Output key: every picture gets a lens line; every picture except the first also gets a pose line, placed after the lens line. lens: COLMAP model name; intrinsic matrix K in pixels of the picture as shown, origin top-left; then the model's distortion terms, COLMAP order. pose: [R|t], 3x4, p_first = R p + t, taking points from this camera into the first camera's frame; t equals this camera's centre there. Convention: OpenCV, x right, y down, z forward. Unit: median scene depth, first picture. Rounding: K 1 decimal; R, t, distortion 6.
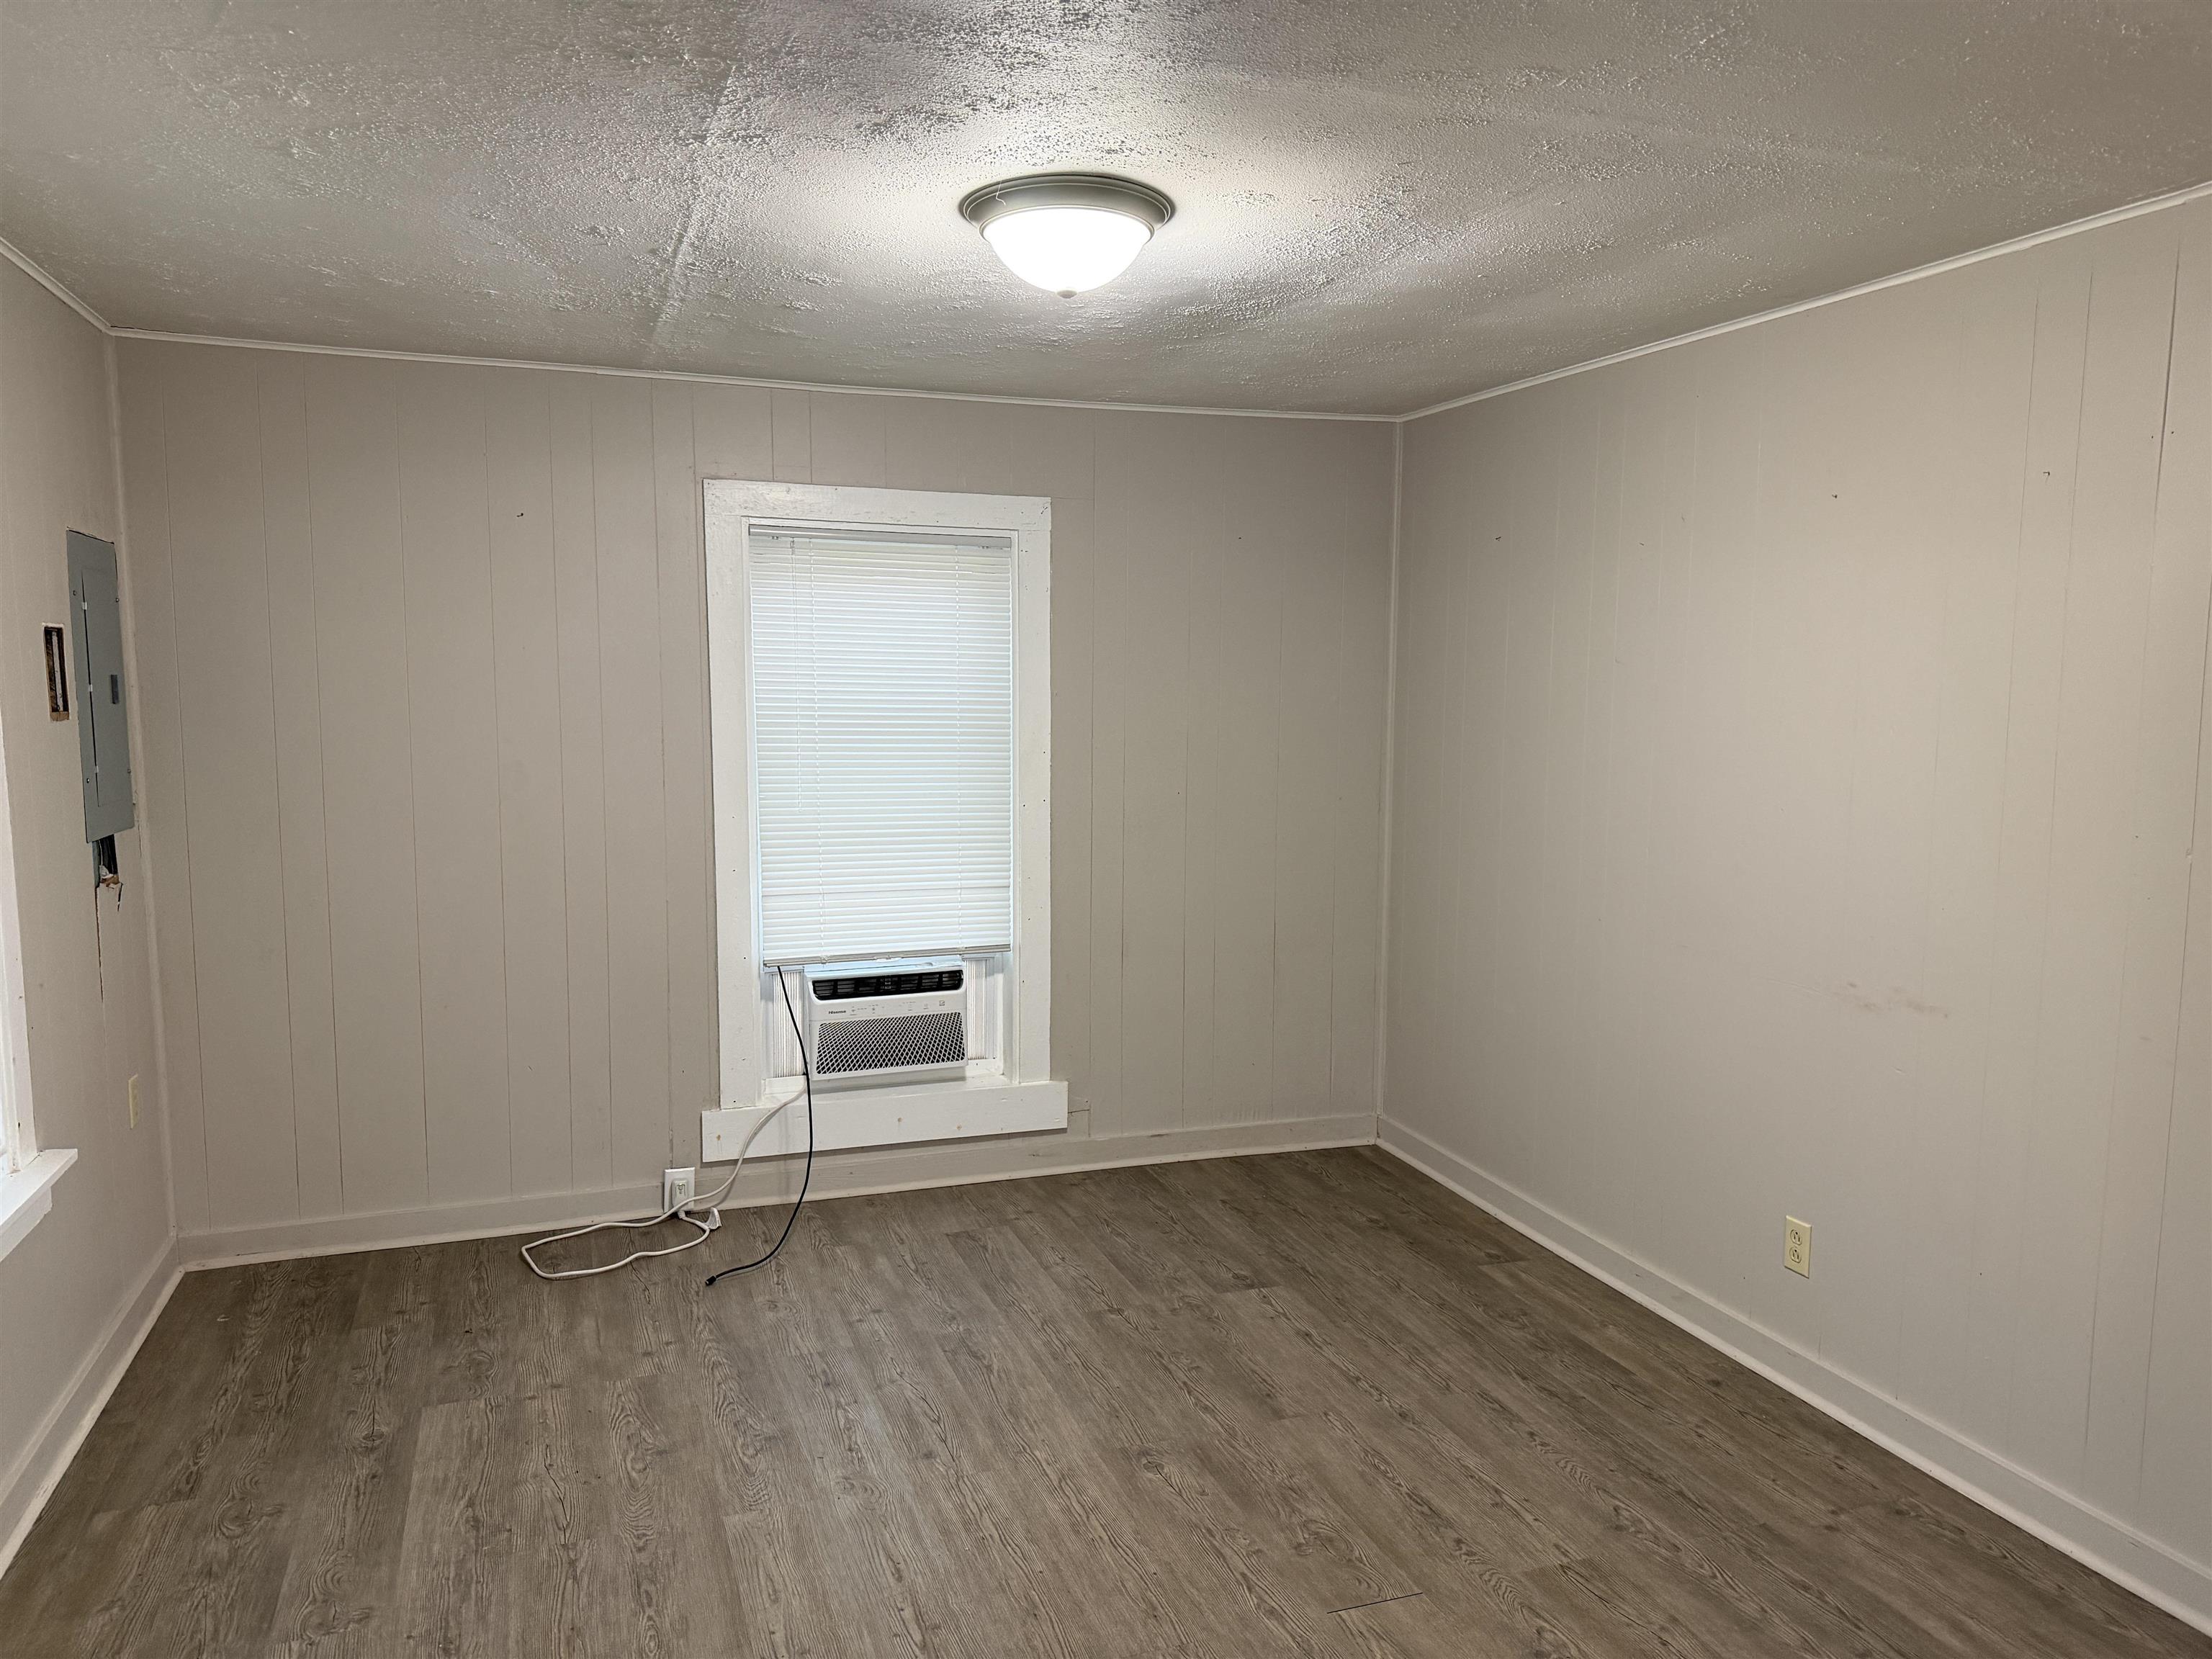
lens RADIAL K [[1541.4, 0, 1103.6], [0, 1541.4, 823.4], [0, 0, 1]] dist [0.080026, -0.129729]
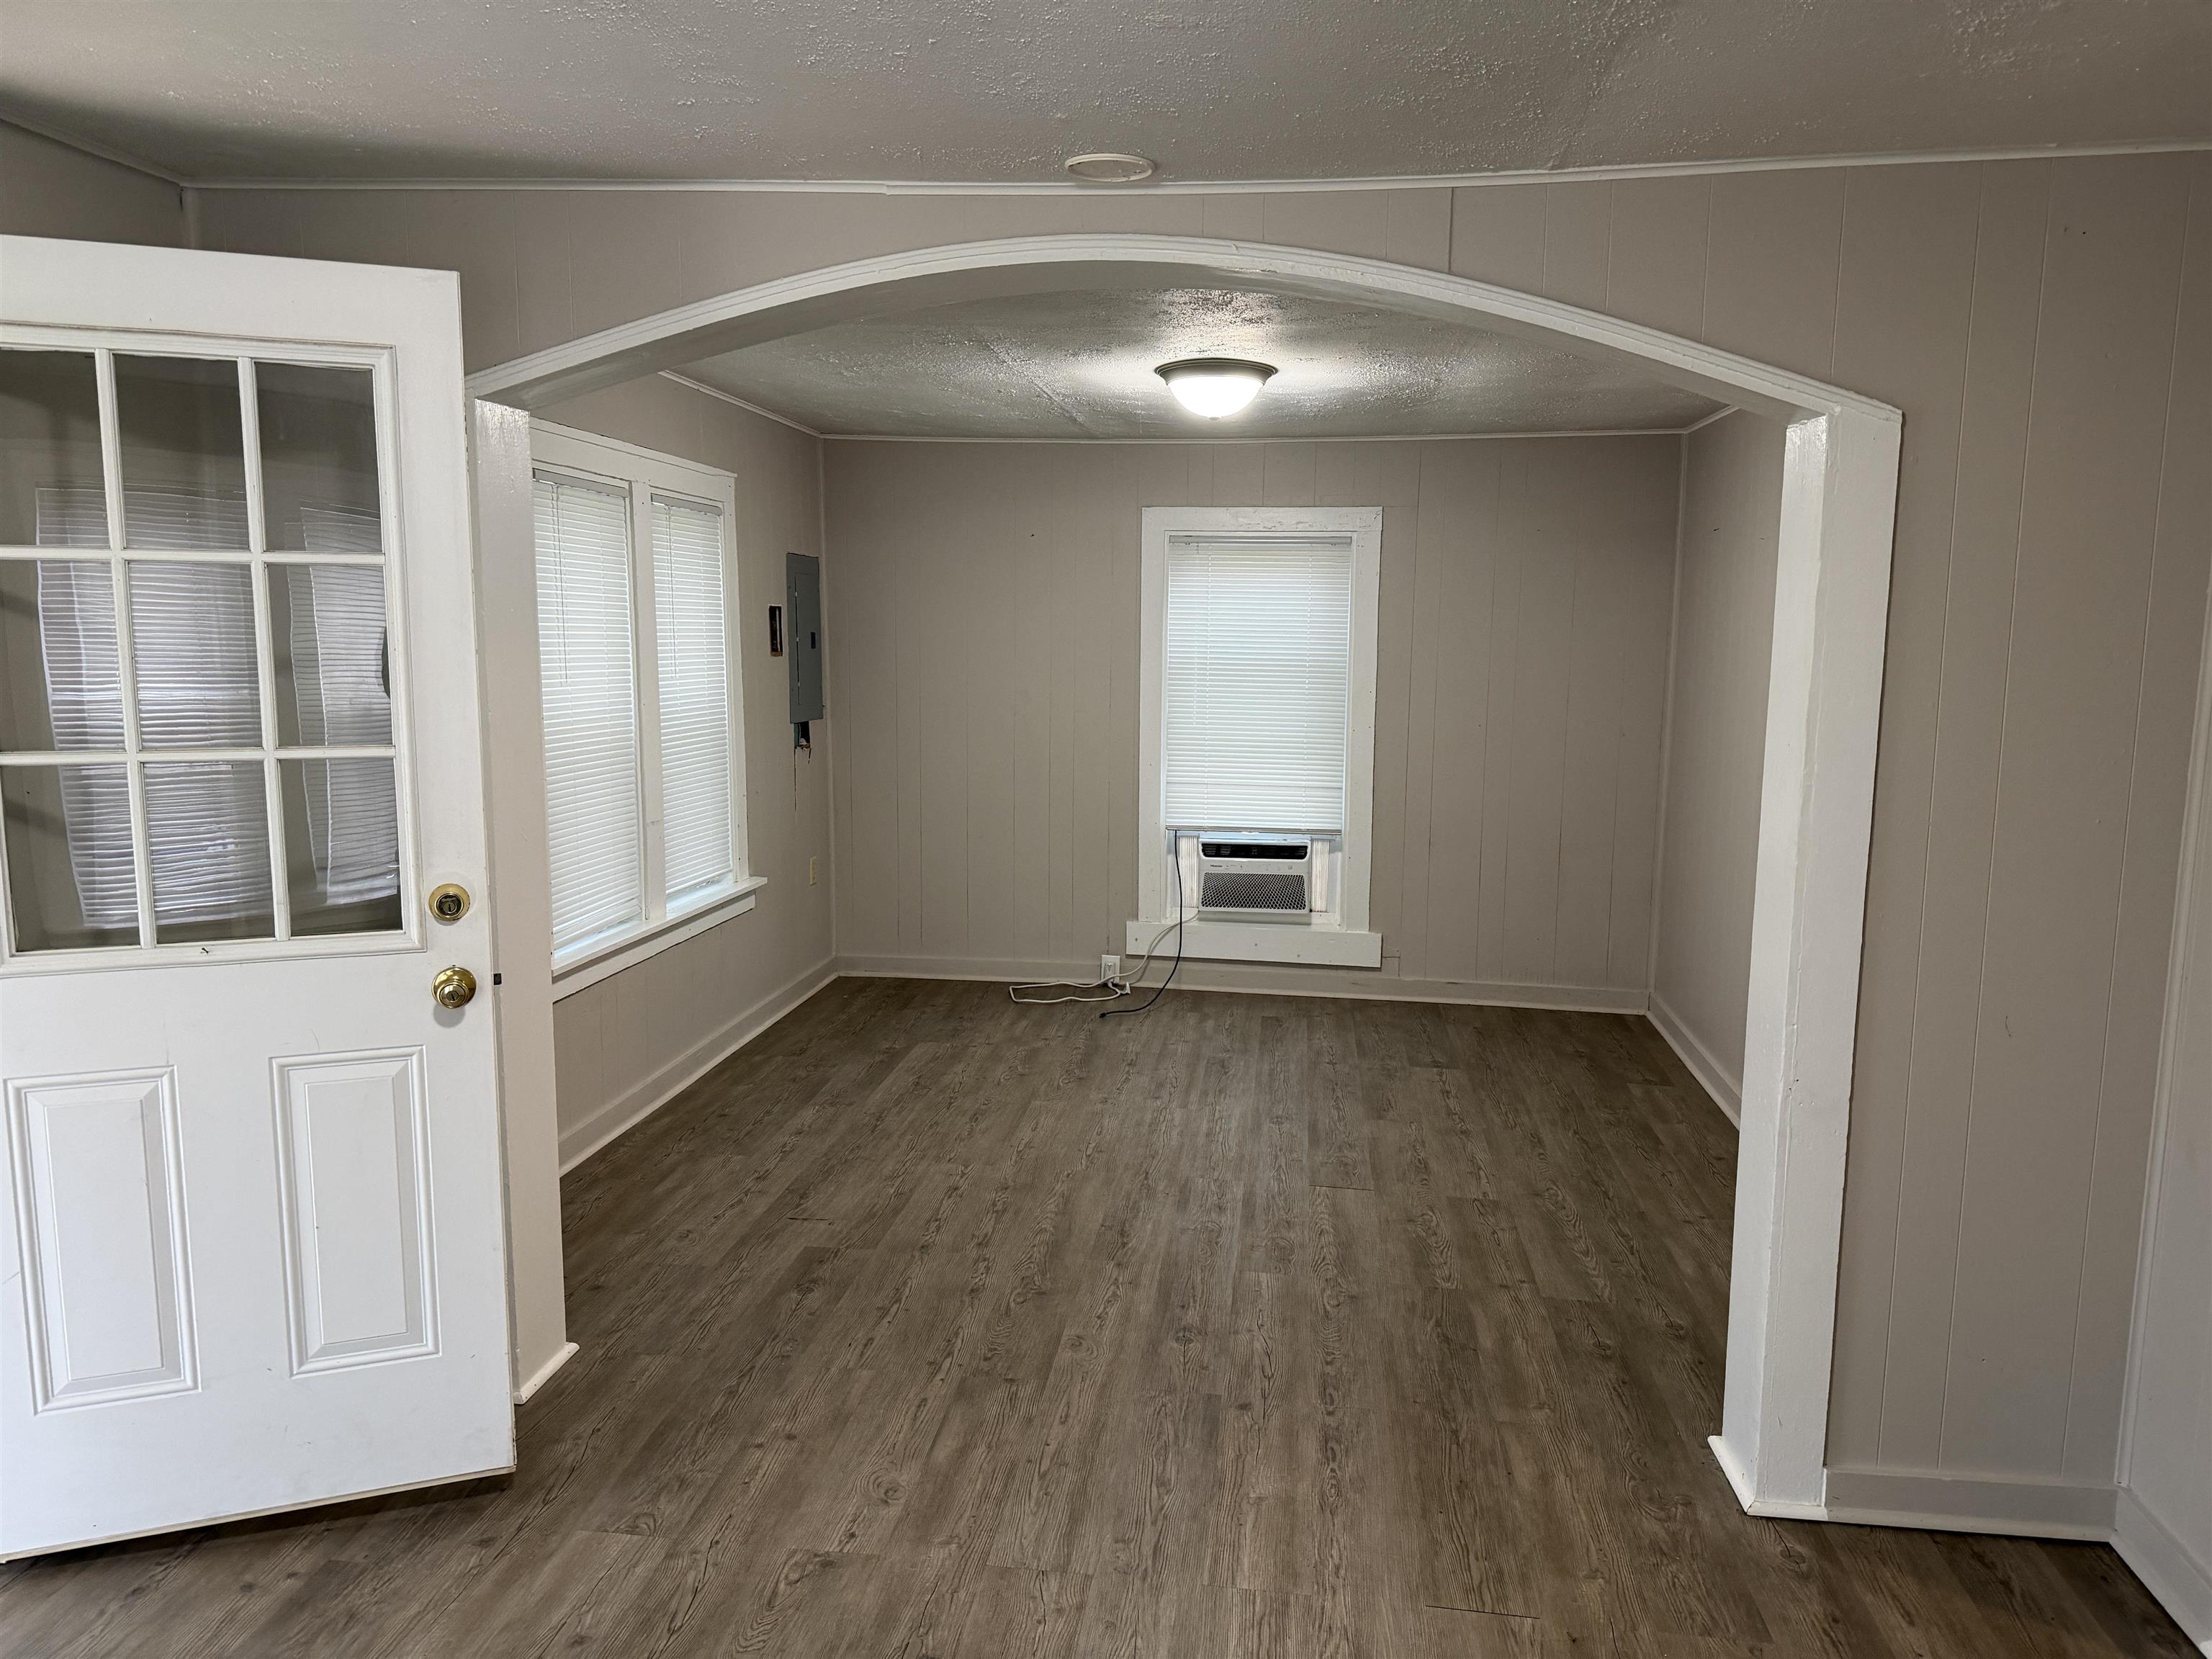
lens RADIAL K [[1544.8, 0, 1110.9], [0, 1544.8, 821.8], [0, 0, 1]] dist [0.153408, -0.259049]
pose [[0.886424, 0.060966, -0.458842, 0.432635], [-0.052498, 0.998133, 0.031202, 0.041673], [0.459888, -0.003569, 0.887970, -0.372924]]
